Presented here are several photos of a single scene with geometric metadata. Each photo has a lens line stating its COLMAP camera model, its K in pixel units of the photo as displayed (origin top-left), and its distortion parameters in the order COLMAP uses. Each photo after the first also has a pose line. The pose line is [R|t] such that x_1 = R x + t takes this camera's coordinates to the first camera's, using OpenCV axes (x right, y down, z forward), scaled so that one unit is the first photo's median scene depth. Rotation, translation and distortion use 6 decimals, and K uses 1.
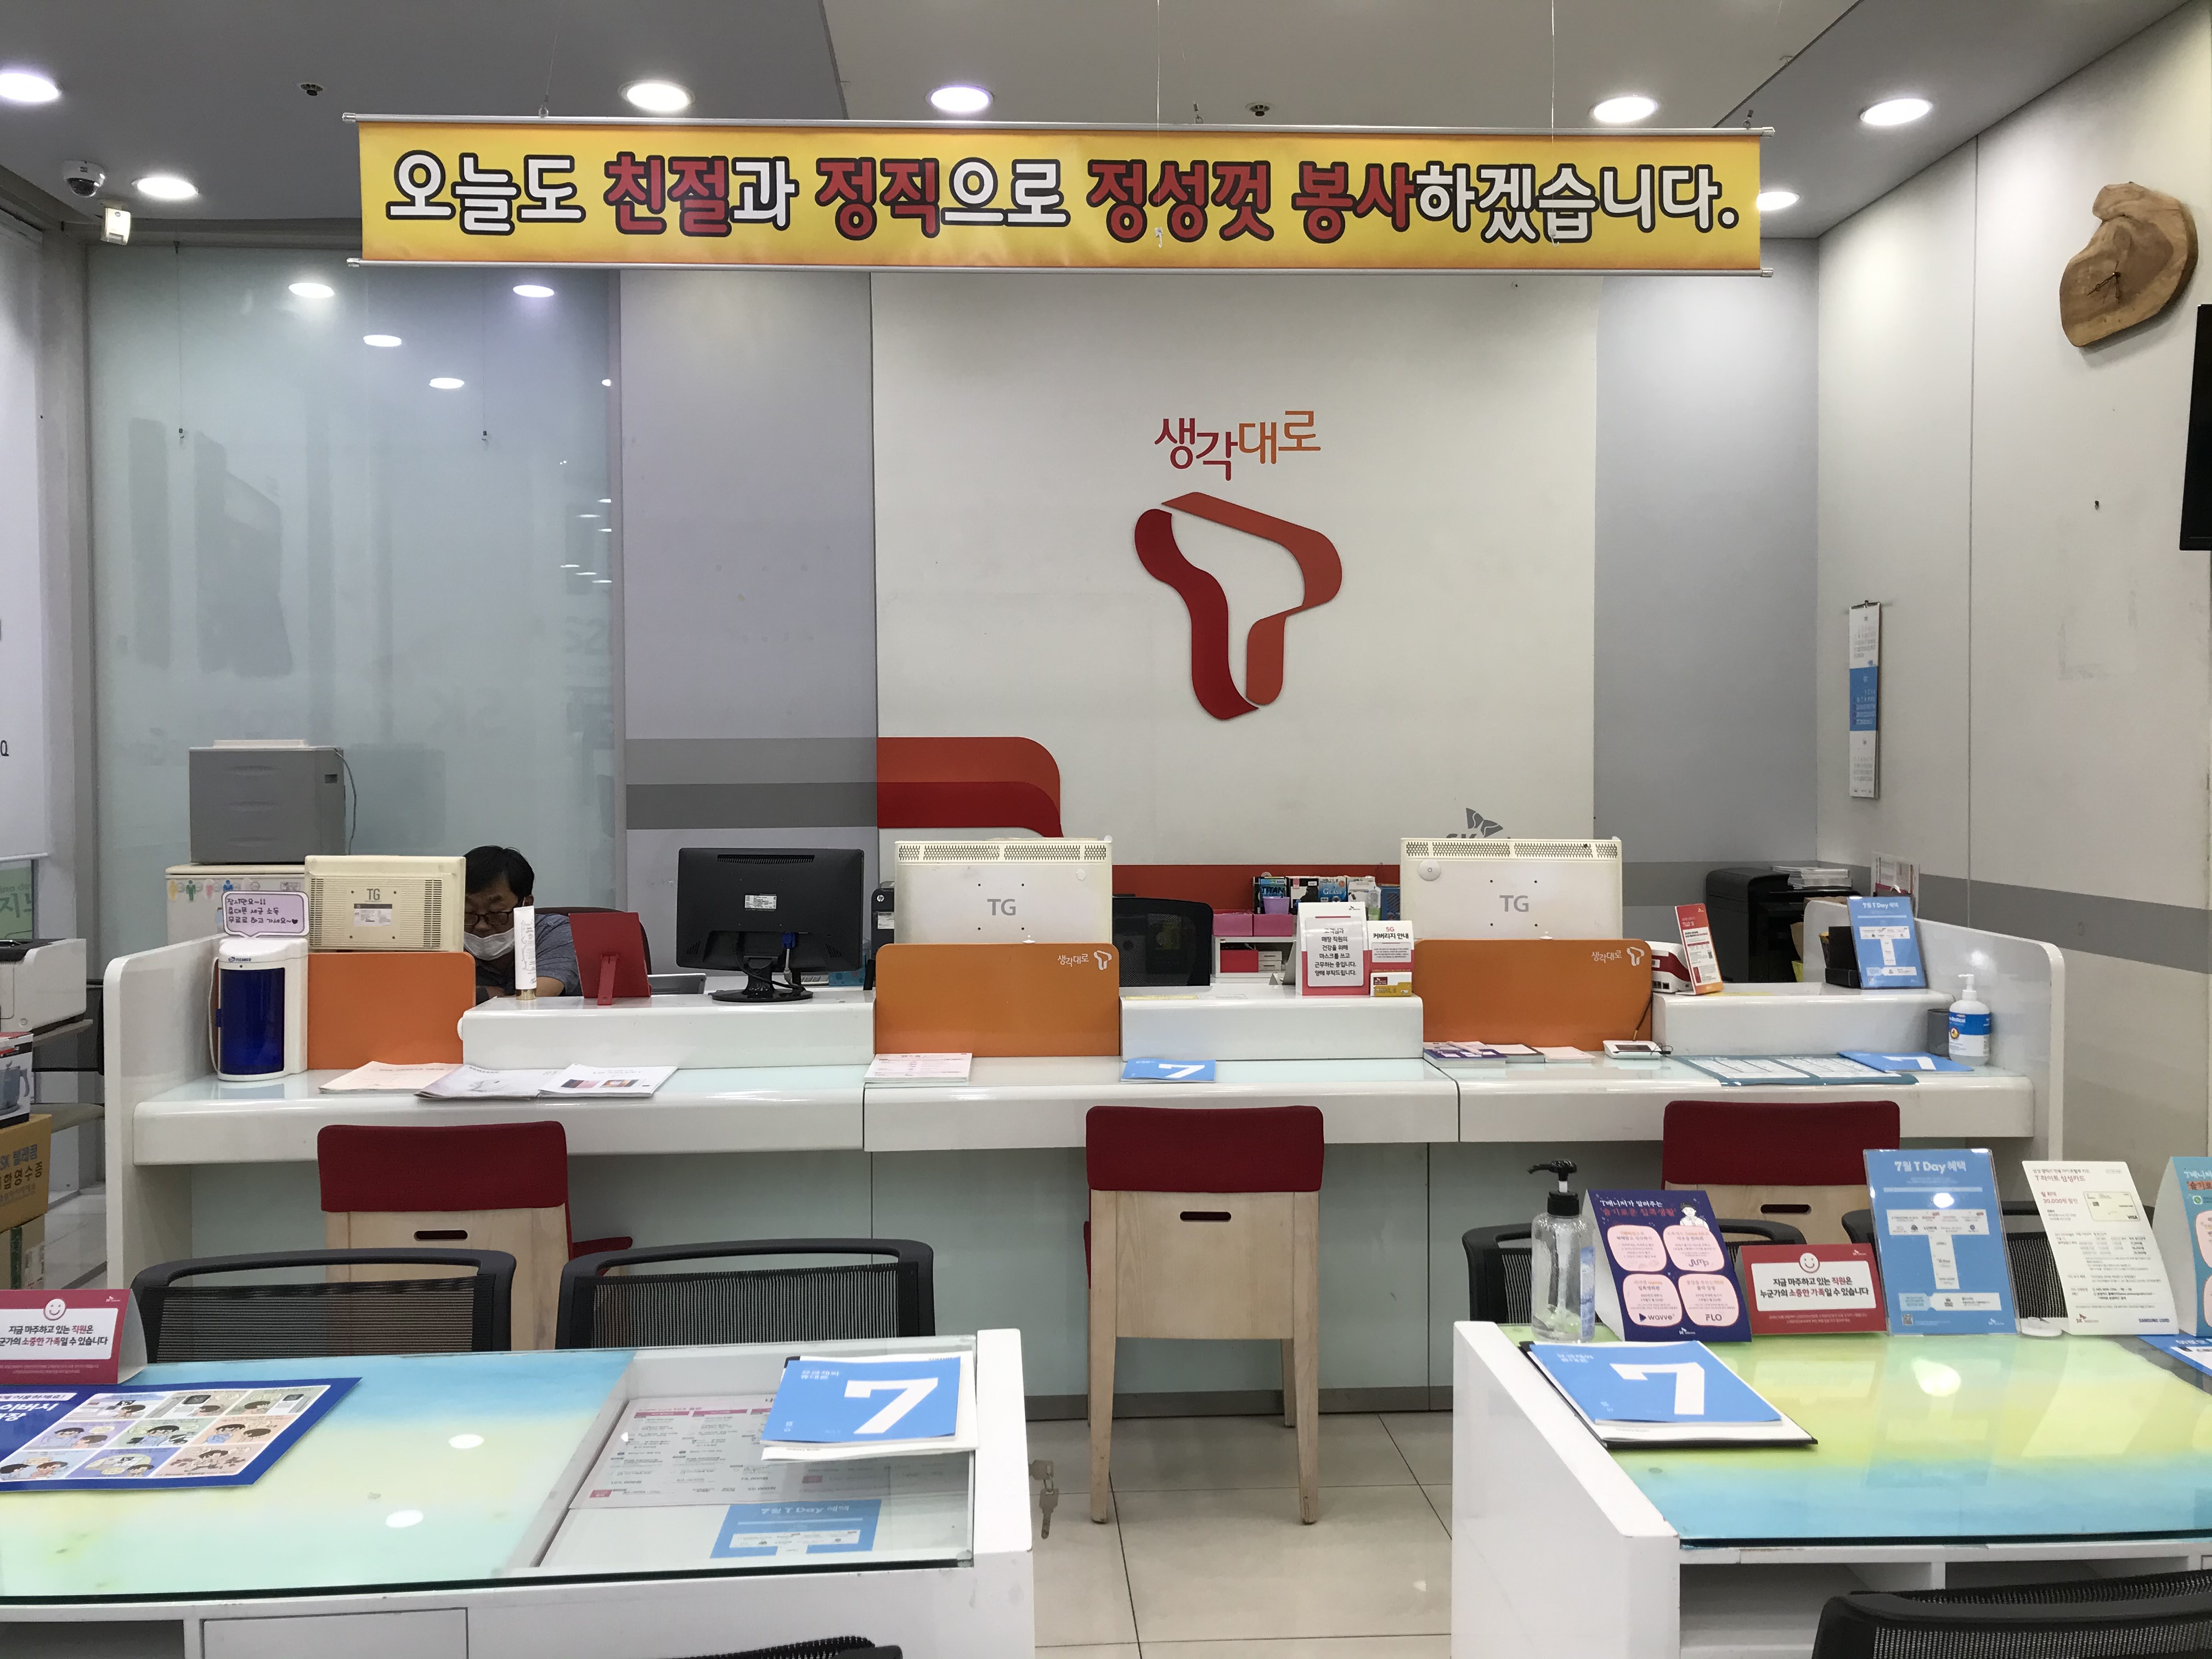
lens RADIAL K [[1801.6, 0, 1104.6], [0, 1801.6, 805.8], [0, 0, 1]] dist [0.040465, -0.008577]
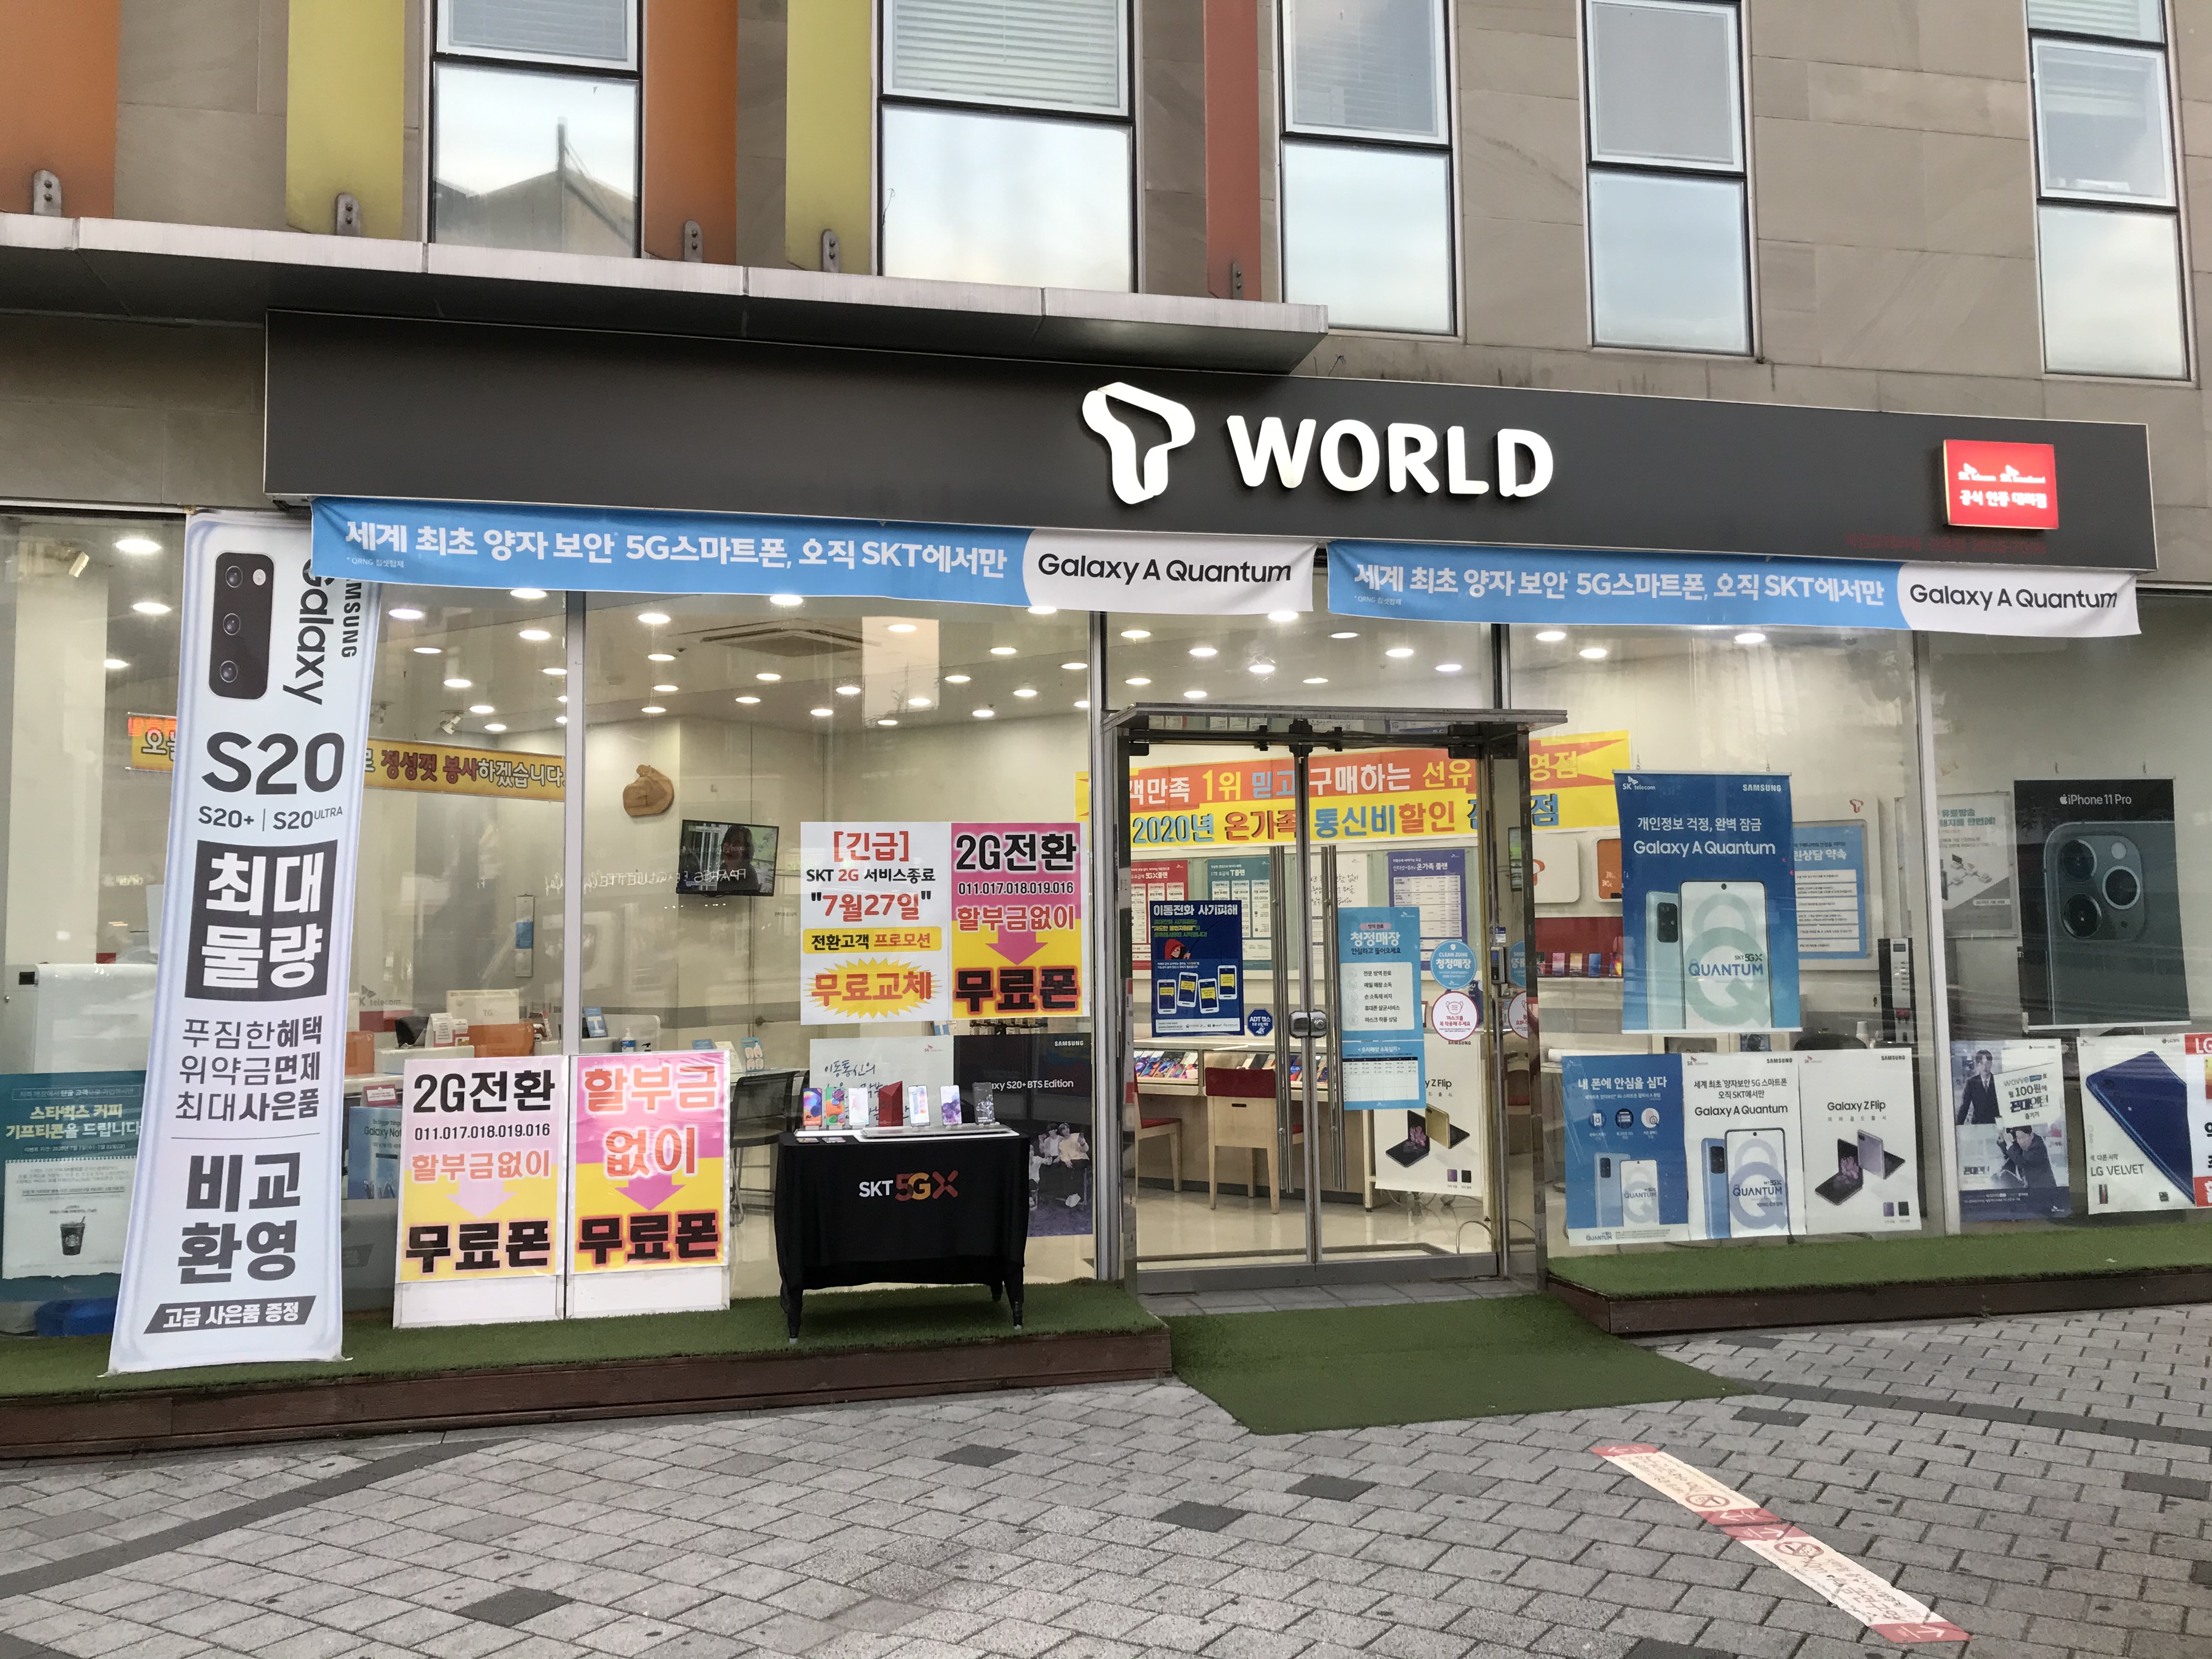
lens RADIAL K [[1801.6, 0, 1104.6], [0, 1801.6, 805.8], [0, 0, 1]] dist [0.040465, -0.008577]
pose [[0.596698, 0.065082, 0.799822, -1.572550], [0.021646, 0.995038, -0.097116, 0.029771], [-0.802174, 0.075262, 0.592329, -1.556637]]
